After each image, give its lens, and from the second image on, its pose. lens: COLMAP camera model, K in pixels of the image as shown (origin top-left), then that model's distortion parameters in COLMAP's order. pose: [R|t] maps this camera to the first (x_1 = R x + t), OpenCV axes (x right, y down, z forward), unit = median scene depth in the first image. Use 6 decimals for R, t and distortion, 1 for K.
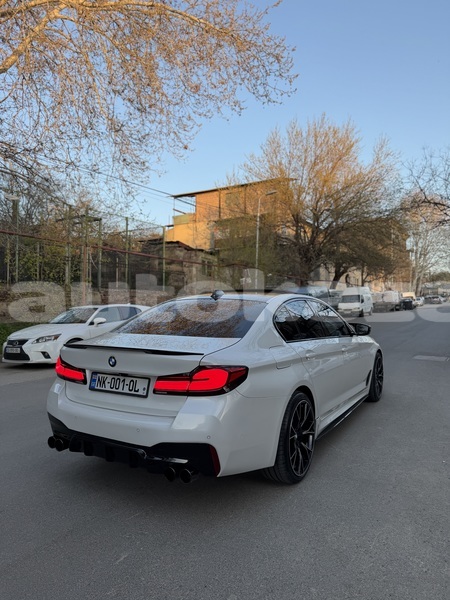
lens RADIAL K [[426.0, 0, 226.2], [0, 426.0, 299.8], [0, 0, 1]] dist [-0.002375, -0.020183]
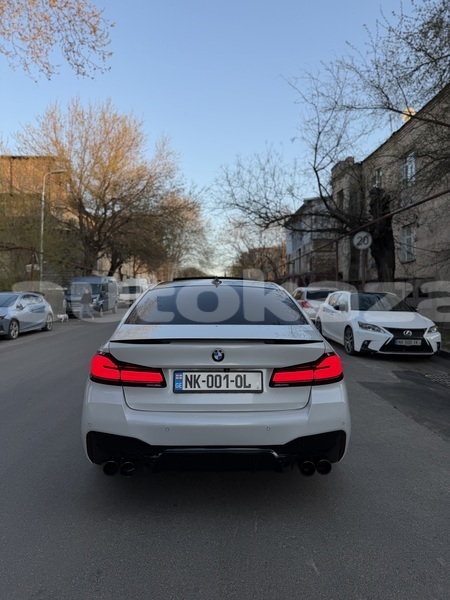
lens RADIAL K [[426.0, 0, 226.6], [0, 426.0, 301.5], [0, 0, 1]] dist [-0.002375, -0.020183]
pose [[0.842975, 0.002077, 0.537948, -0.672989], [-0.015404, 0.999676, 0.020279, 0.017759], [-0.537732, -0.025381, 0.842734, 0.258838]]
